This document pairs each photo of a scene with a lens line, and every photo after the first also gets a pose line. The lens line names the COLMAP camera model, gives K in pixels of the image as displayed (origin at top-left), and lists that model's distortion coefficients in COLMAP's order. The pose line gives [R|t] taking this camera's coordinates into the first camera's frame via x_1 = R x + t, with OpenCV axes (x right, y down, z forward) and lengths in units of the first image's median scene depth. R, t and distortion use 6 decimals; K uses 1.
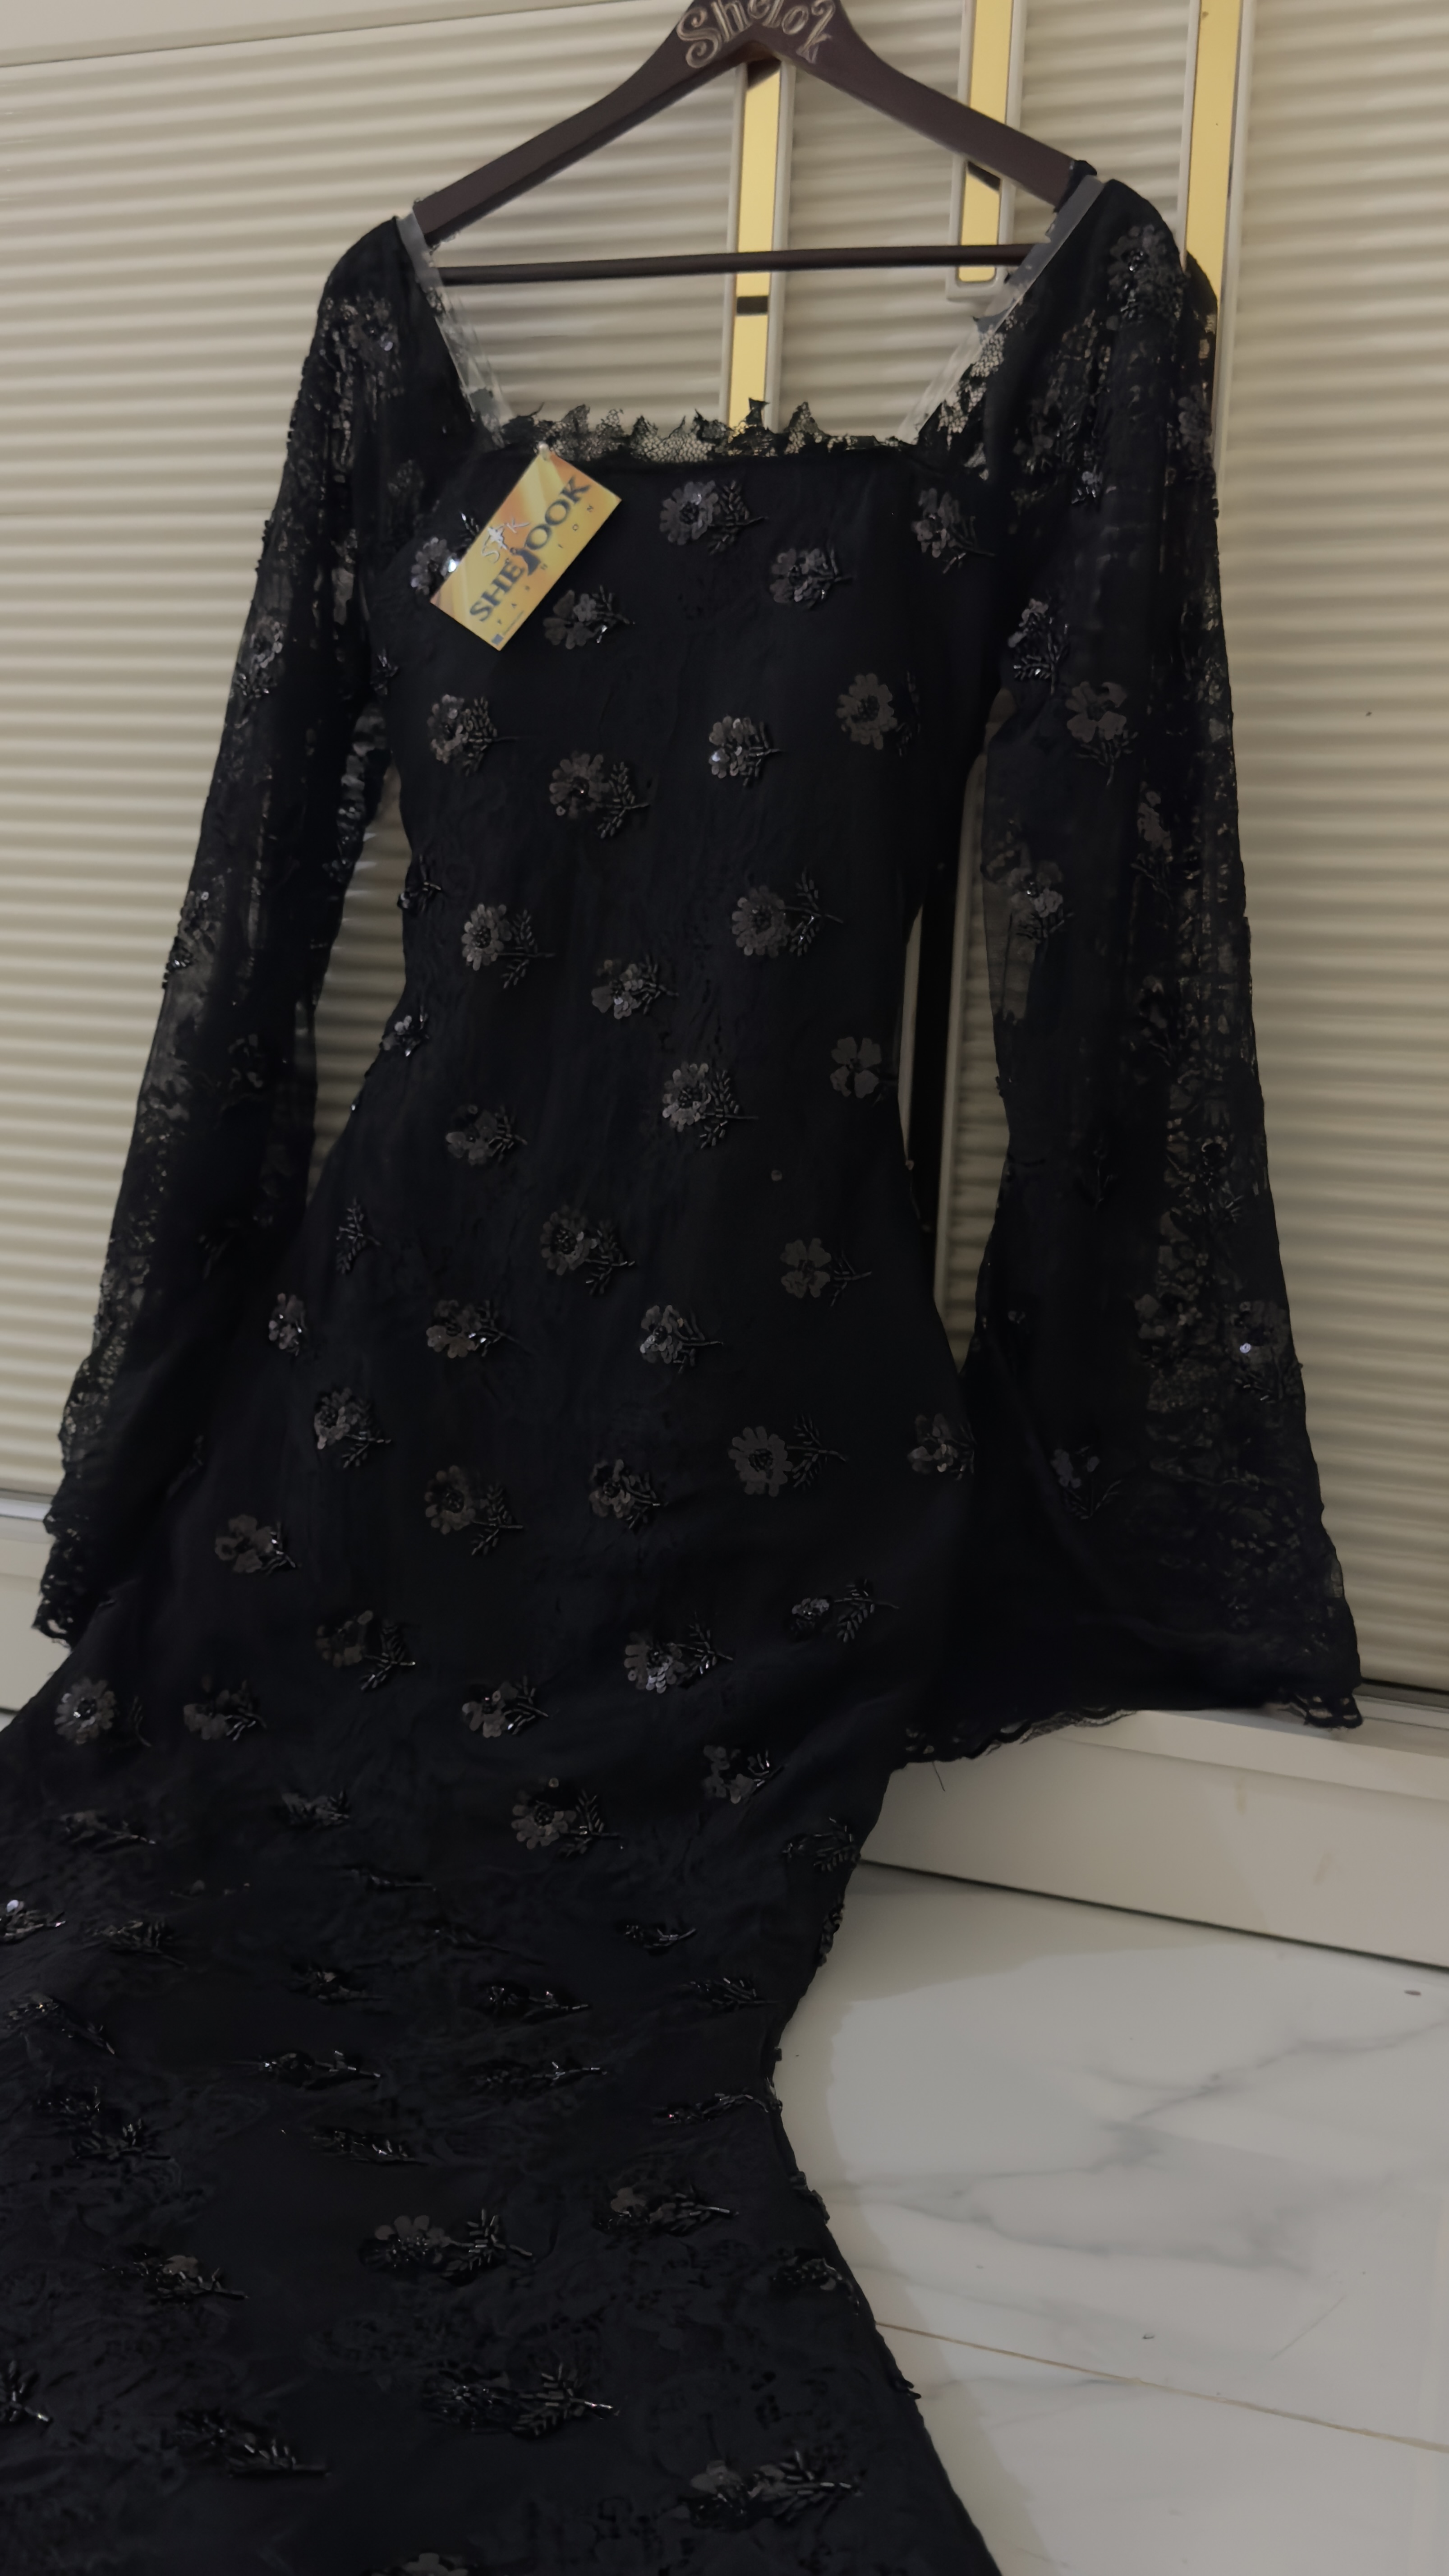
lens RADIAL K [[2539.0, 0, 724.5], [0, 2539.0, 1288.0], [0, 0, 1]] dist [0.165483, -0.522773]
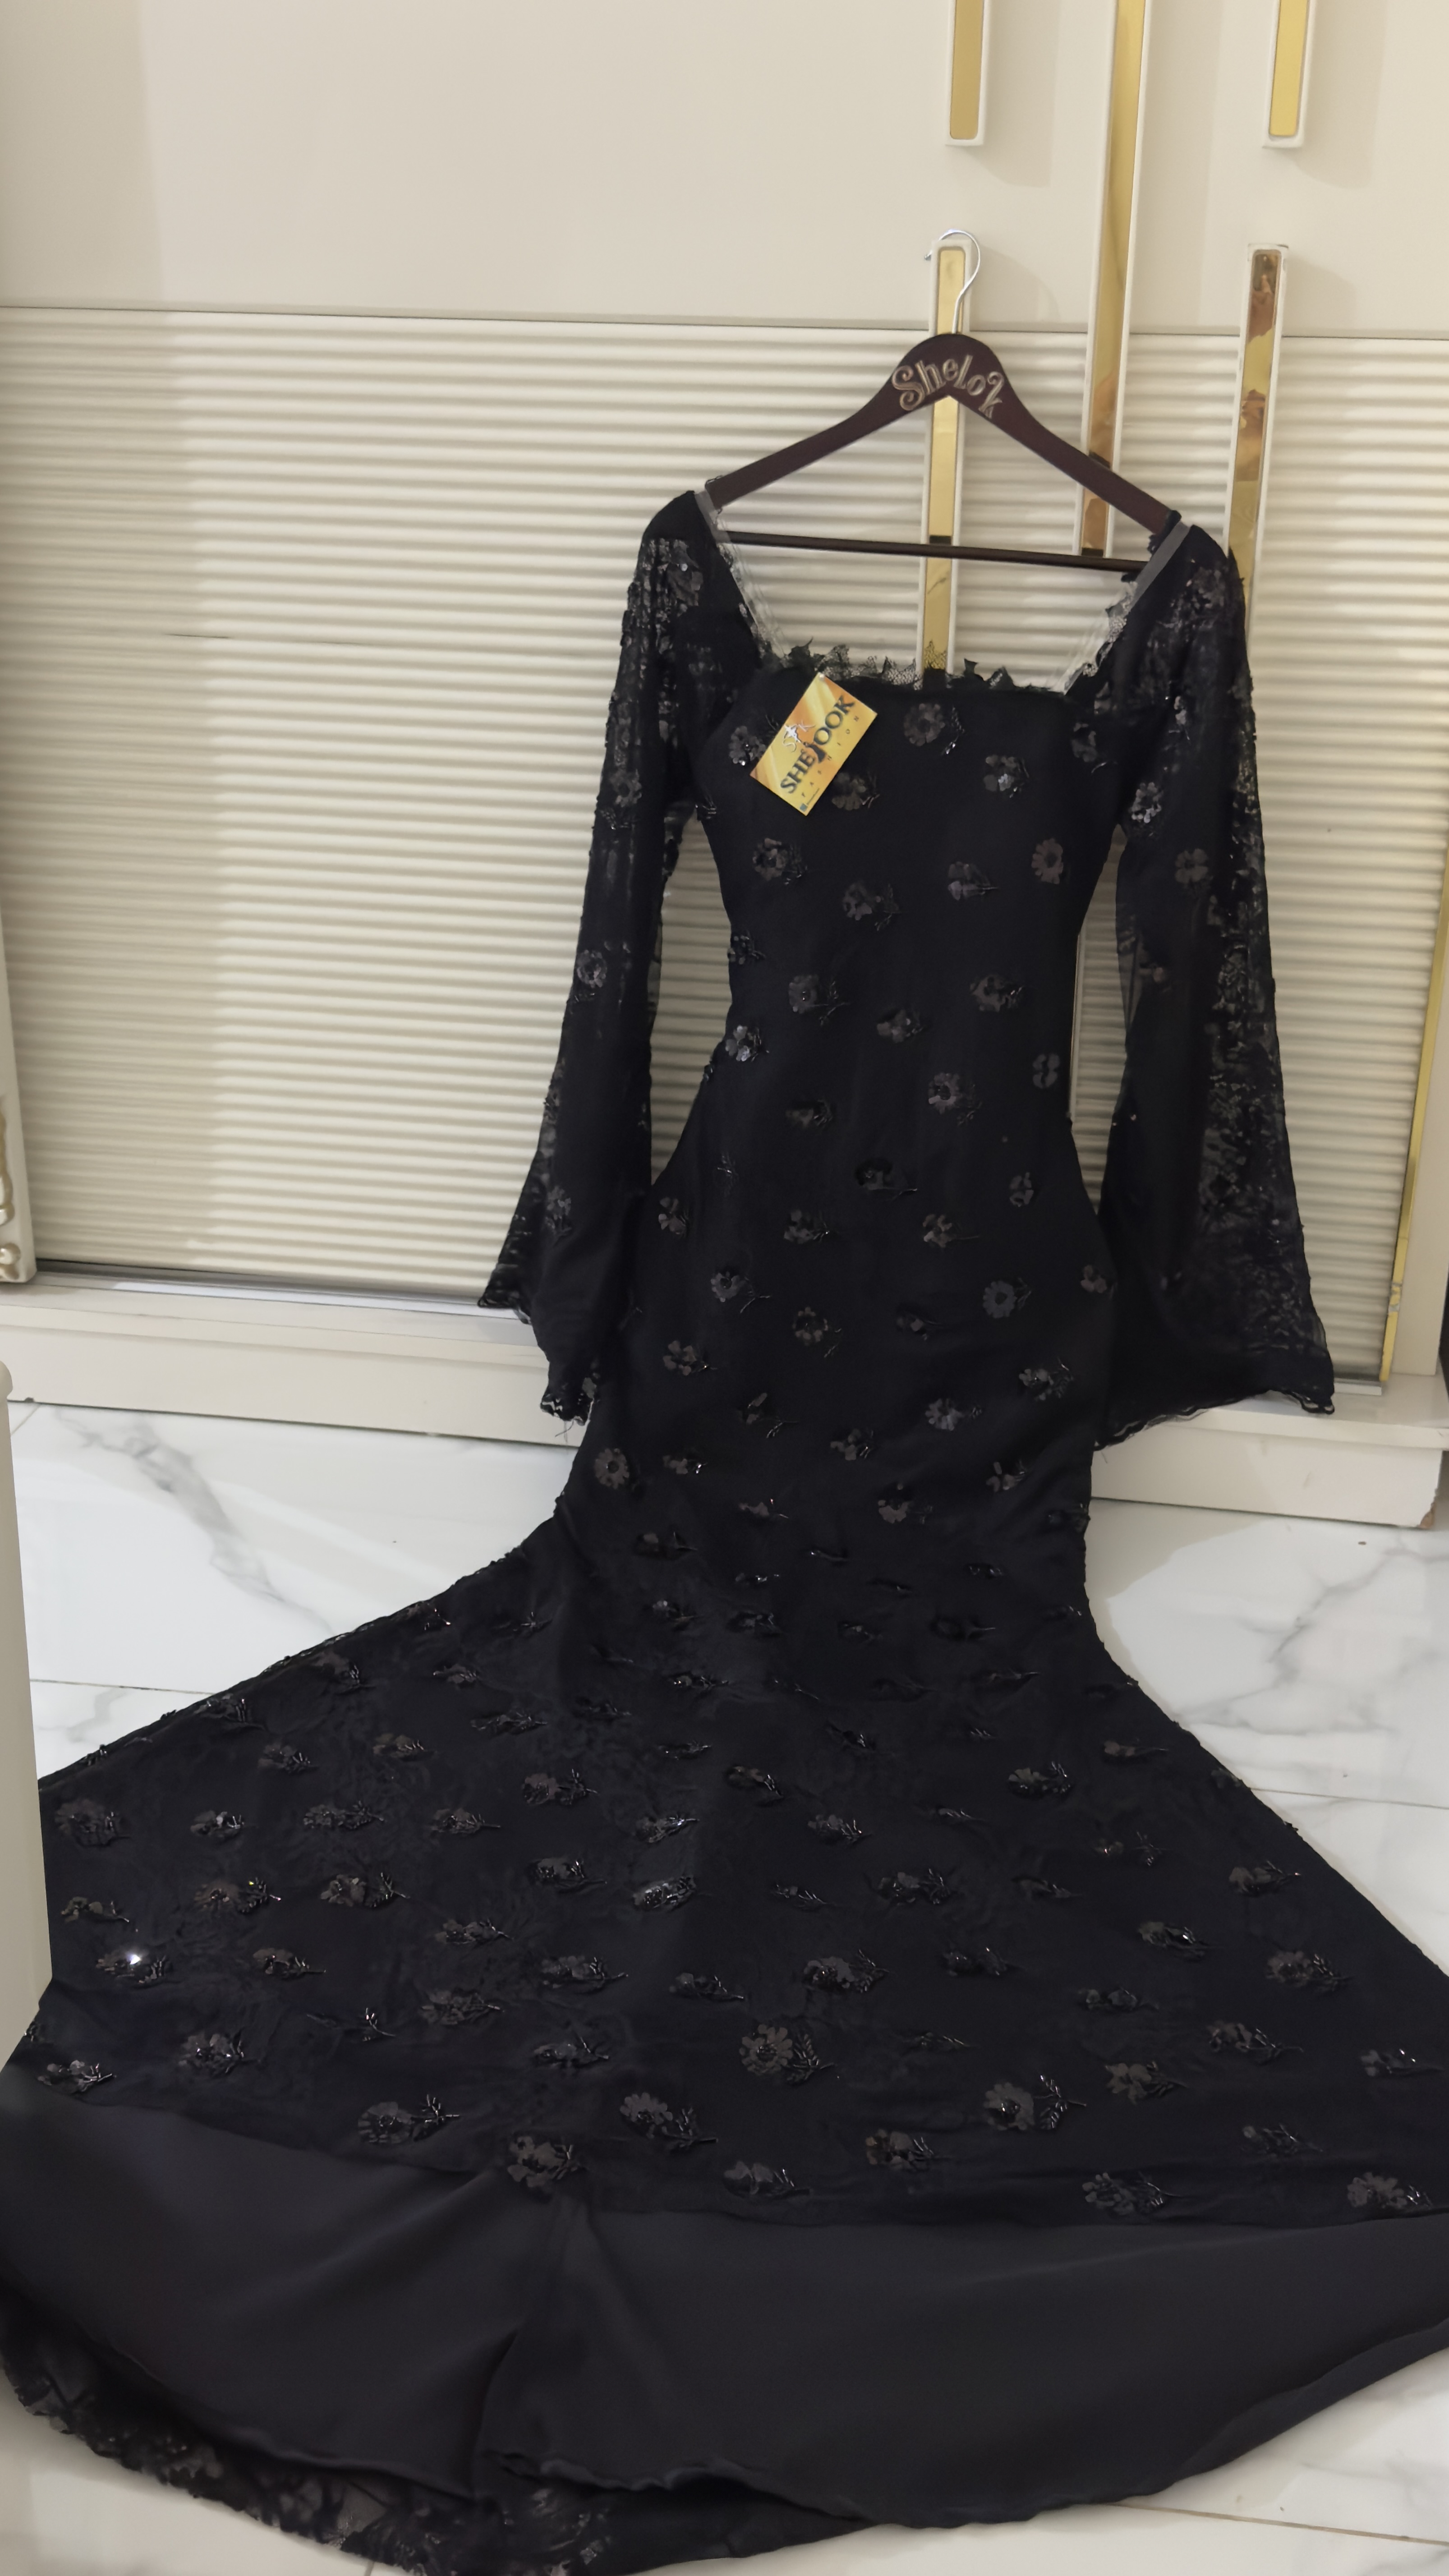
lens RADIAL K [[2539.0, 0, 724.5], [0, 2539.0, 1288.0], [0, 0, 1]] dist [0.165483, -0.522773]
pose [[0.978555, -0.114425, 0.171280, -0.446797], [0.058835, 0.952139, 0.299949, -0.451313], [-0.197404, -0.283439, 0.938453, -0.571886]]
